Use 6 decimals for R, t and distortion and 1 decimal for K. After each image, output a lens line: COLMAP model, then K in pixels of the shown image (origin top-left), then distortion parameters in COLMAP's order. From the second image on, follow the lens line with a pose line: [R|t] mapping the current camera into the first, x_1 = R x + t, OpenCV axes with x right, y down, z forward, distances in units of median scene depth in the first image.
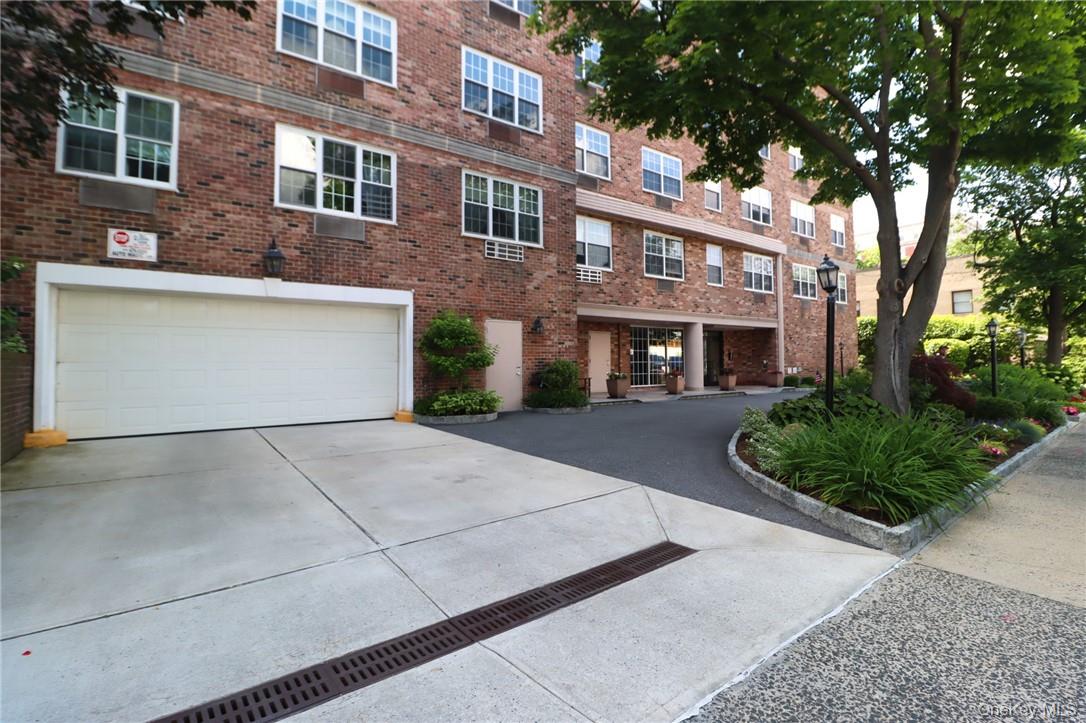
lens RADIAL K [[539.1, 0, 546.8], [0, 539.1, 353.9], [0, 0, 1]] dist [-0.014431, -0.004158]
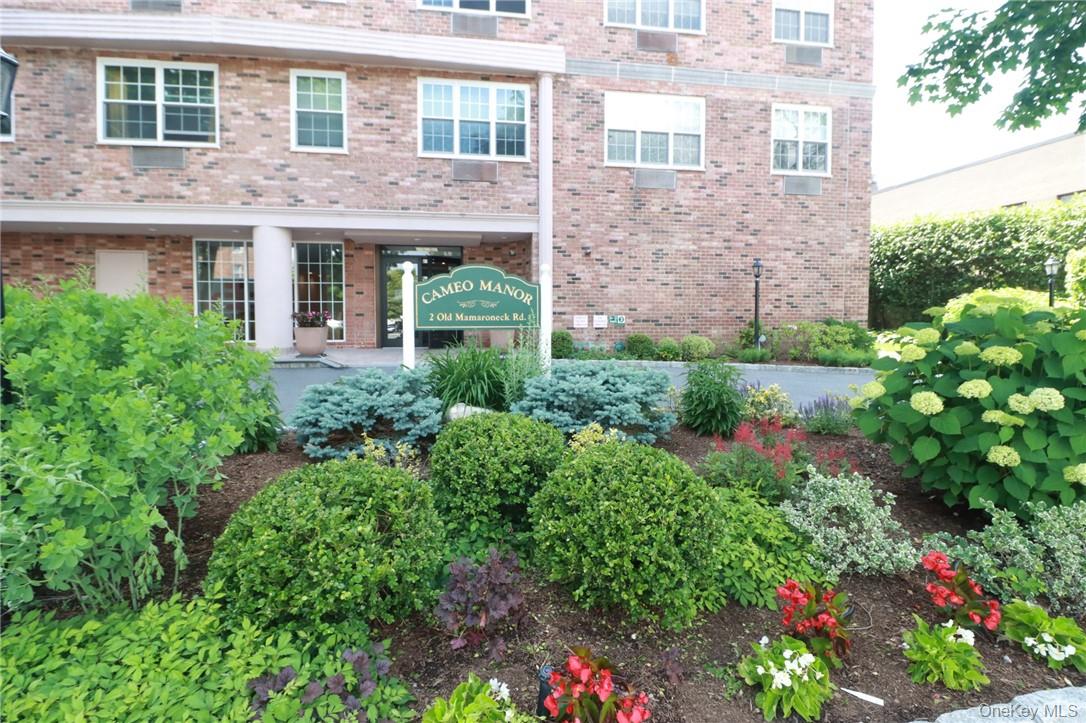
lens RADIAL K [[539.1, 0, 540.0], [0, 539.1, 350.9], [0, 0, 1]] dist [-0.014431, -0.004158]
pose [[0.880071, 0.043604, -0.472835, 0.740328], [-0.001729, 0.996063, 0.088636, 0.016424], [0.474838, -0.077189, 0.876682, 0.629793]]
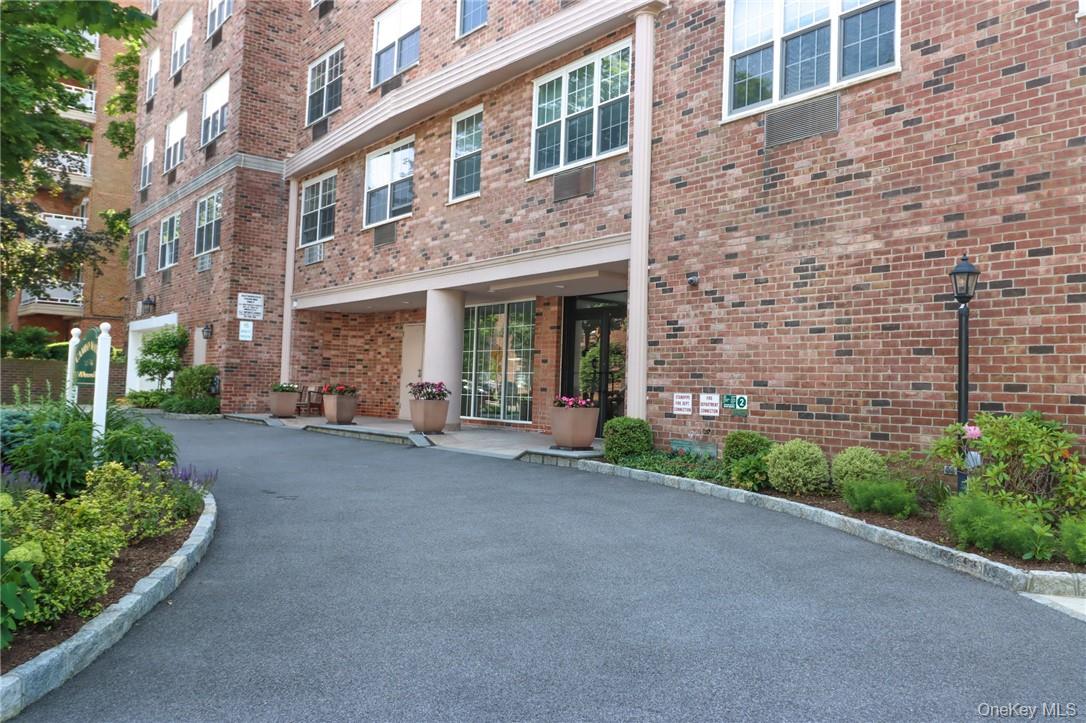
lens RADIAL K [[863.6, 0, 541.6], [0, 863.6, 360.1], [0, 0, 1]] dist [-0.011415, -0.004809]
pose [[-0.011869, -0.026399, -0.999581, 1.015681], [-0.012174, 0.999581, -0.026254, 0.024179], [0.999855, 0.011858, -0.012185, 1.062922]]
